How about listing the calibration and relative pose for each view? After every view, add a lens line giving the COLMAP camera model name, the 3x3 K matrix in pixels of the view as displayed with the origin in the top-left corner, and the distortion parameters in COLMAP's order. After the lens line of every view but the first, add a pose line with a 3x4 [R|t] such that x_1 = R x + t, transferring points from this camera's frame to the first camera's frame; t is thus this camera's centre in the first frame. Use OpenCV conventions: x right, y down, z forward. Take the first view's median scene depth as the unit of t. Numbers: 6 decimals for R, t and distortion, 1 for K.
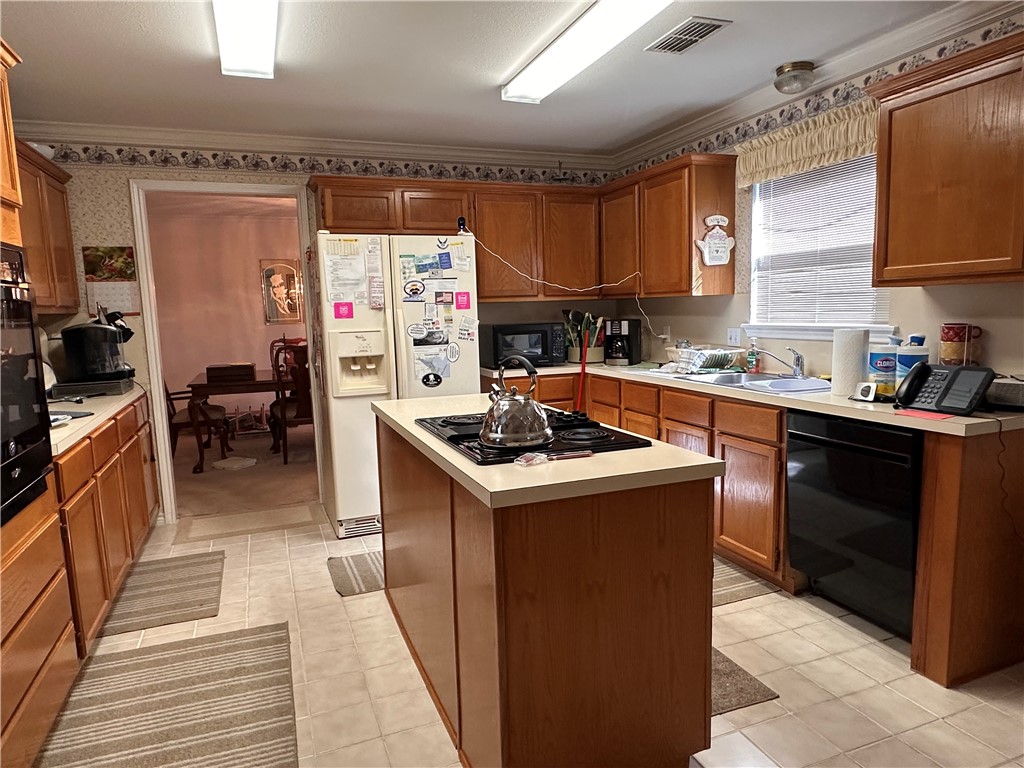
lens RADIAL K [[644.4, 0, 506.9], [0, 644.4, 385.6], [0, 0, 1]] dist [0.000781, 0.003200]
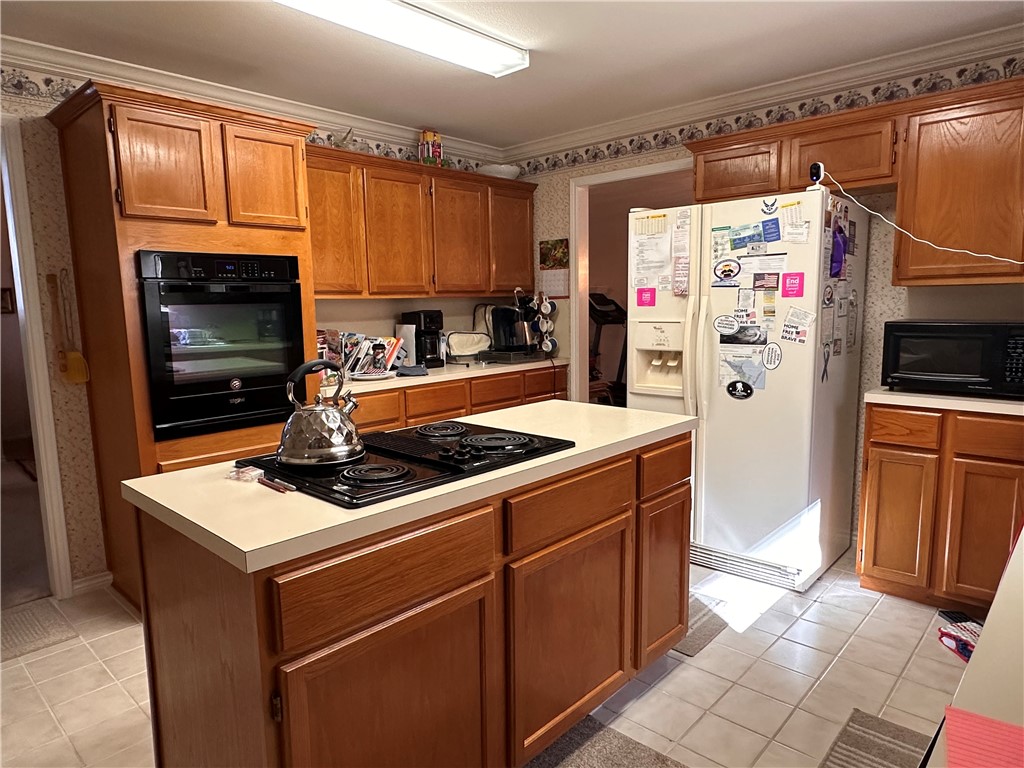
lens RADIAL K [[644.4, 0, 506.2], [0, 644.4, 388.3], [0, 0, 1]] dist [0.000781, 0.003200]
pose [[0.421687, 0.142364, -0.895496, 0.456098], [-0.102808, 0.988736, 0.108775, -0.065822], [0.900894, 0.046195, 0.431573, 0.425322]]
